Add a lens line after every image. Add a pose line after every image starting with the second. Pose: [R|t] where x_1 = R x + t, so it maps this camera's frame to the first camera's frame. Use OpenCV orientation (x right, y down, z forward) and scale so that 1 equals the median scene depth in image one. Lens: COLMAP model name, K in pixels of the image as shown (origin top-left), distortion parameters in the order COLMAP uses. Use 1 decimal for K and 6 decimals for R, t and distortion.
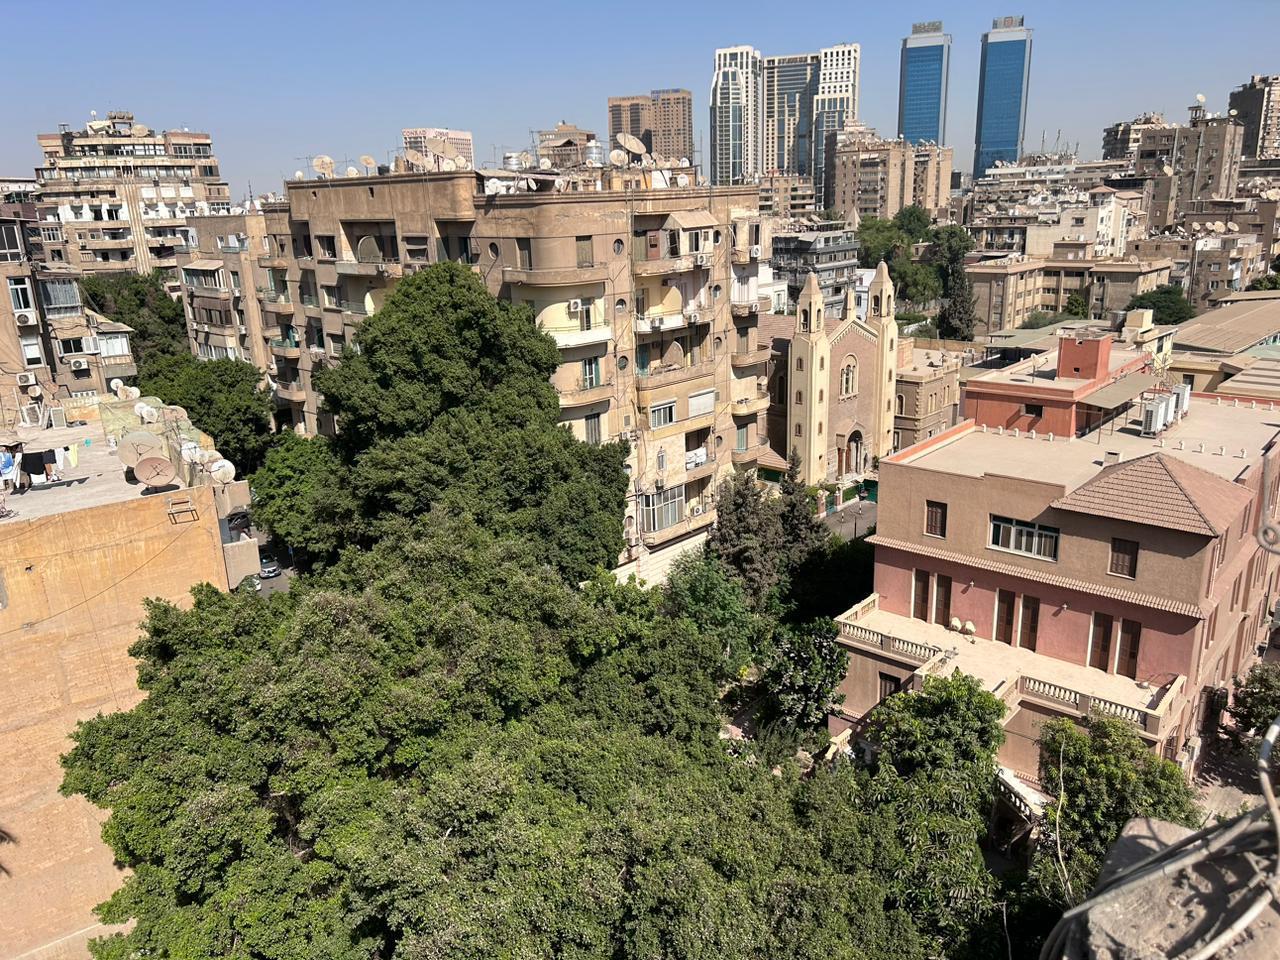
lens RADIAL K [[969.2, 0, 640.0], [0, 969.2, 480.0], [0, 0, 1]] dist [0.078358, -0.095146]
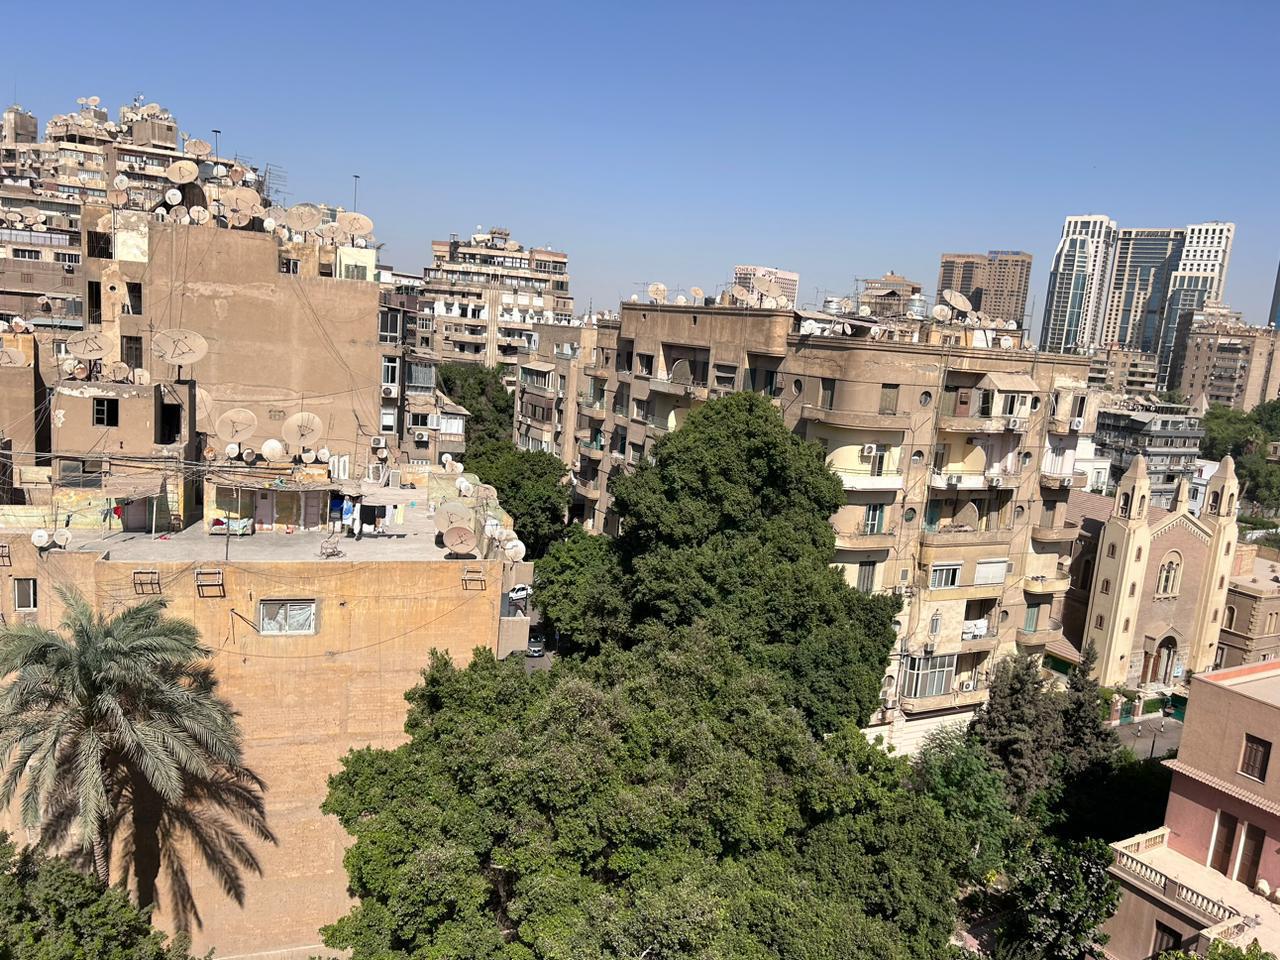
lens RADIAL K [[972.4, 0, 639.1], [0, 972.4, 486.5], [0, 0, 1]] dist [0.089048, -0.108169]
pose [[0.944519, 0.163277, -0.285001, 0.000892], [-0.198174, 0.975251, -0.098045, 0.000245], [0.261939, 0.149085, 0.953500, -0.003181]]
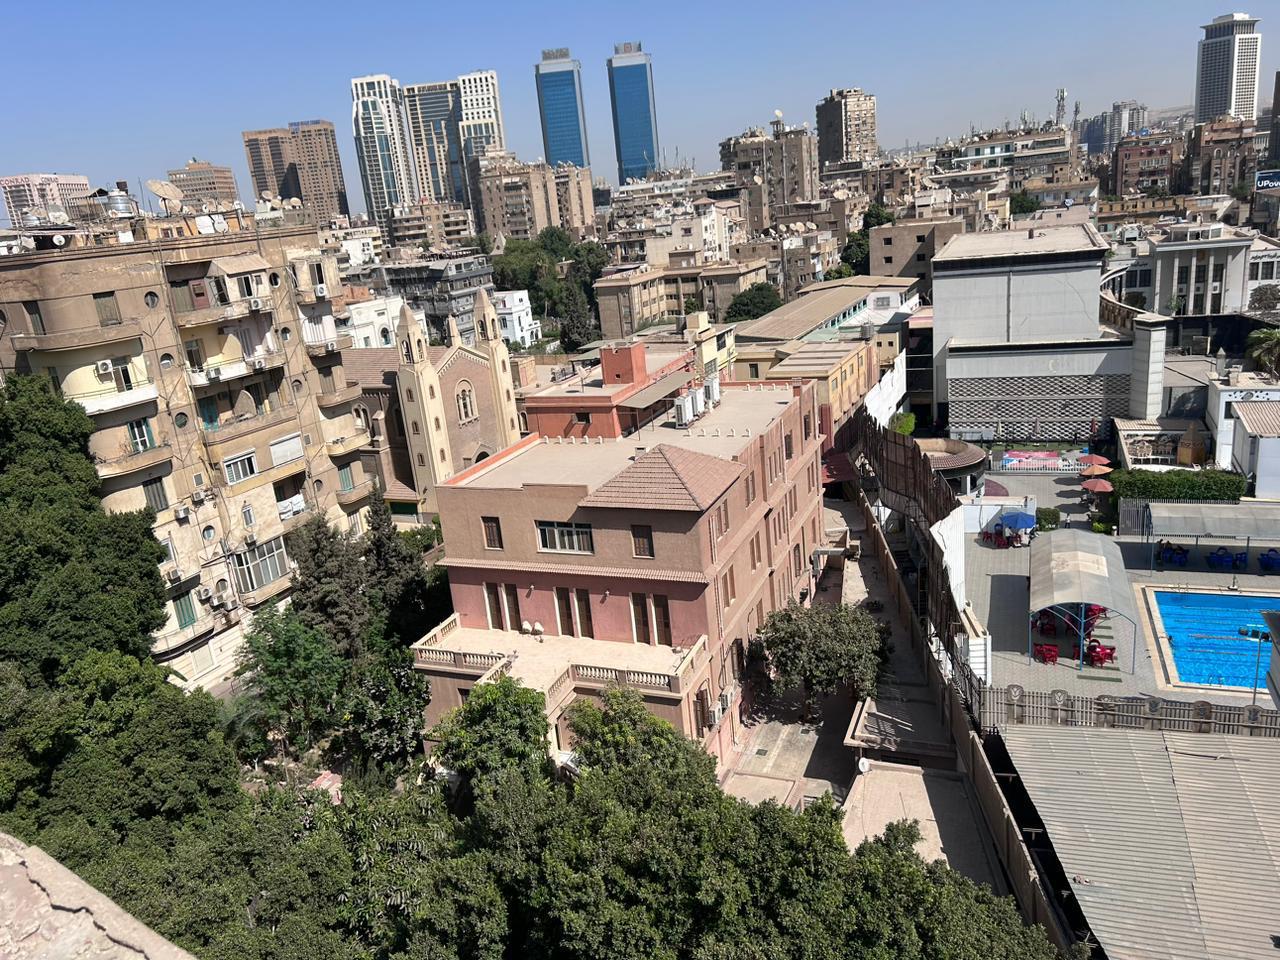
lens RADIAL K [[969.2, 0, 640.0], [0, 969.2, 480.0], [0, 0, 1]] dist [0.078358, -0.095146]
pose [[0.943880, -0.150858, 0.293825, 0.122323], [0.157634, 0.987497, 0.000629, 0.006438], [-0.290246, 0.045723, 0.955859, -0.038995]]
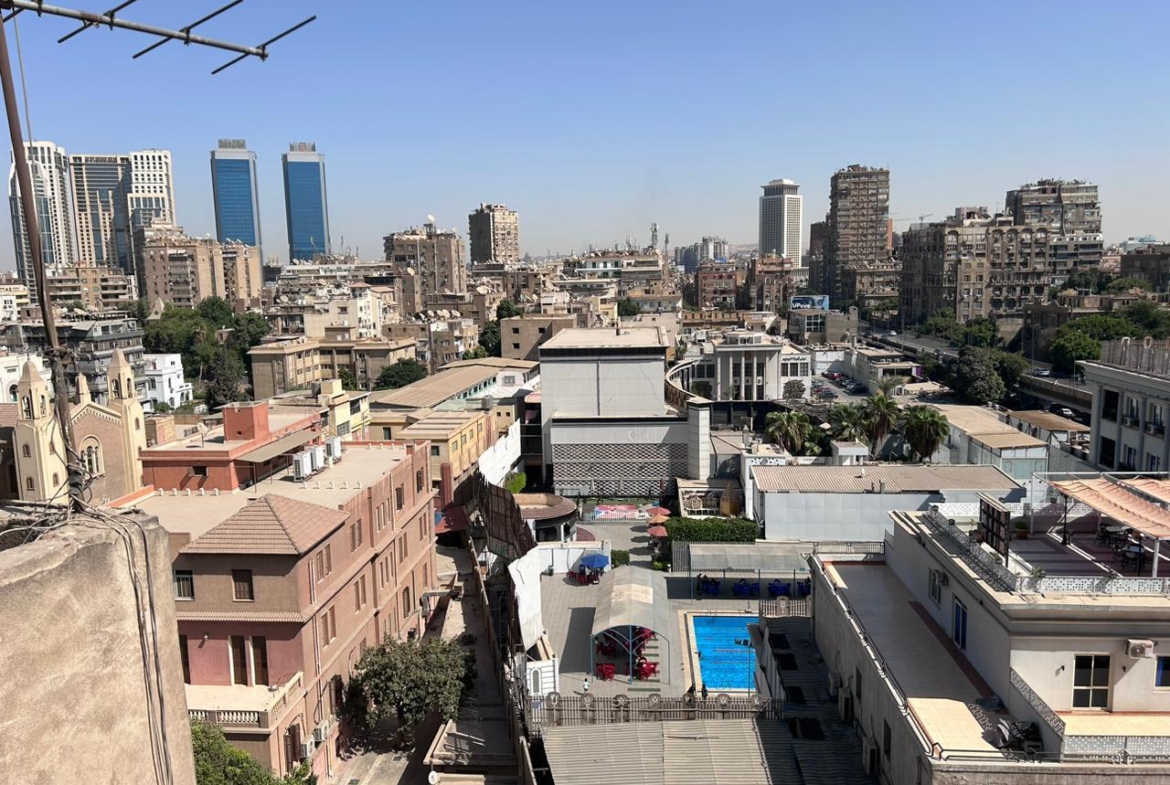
lens RADIAL K [[877.0, 0, 585.8], [0, 877.0, 400.1], [0, 0, 1]] dist [0.082820, -0.091124]
pose [[0.808853, -0.072581, 0.583515, 0.149186], [0.162273, 0.981369, -0.102870, 0.025796], [-0.565177, 0.177895, 0.805561, -0.103819]]
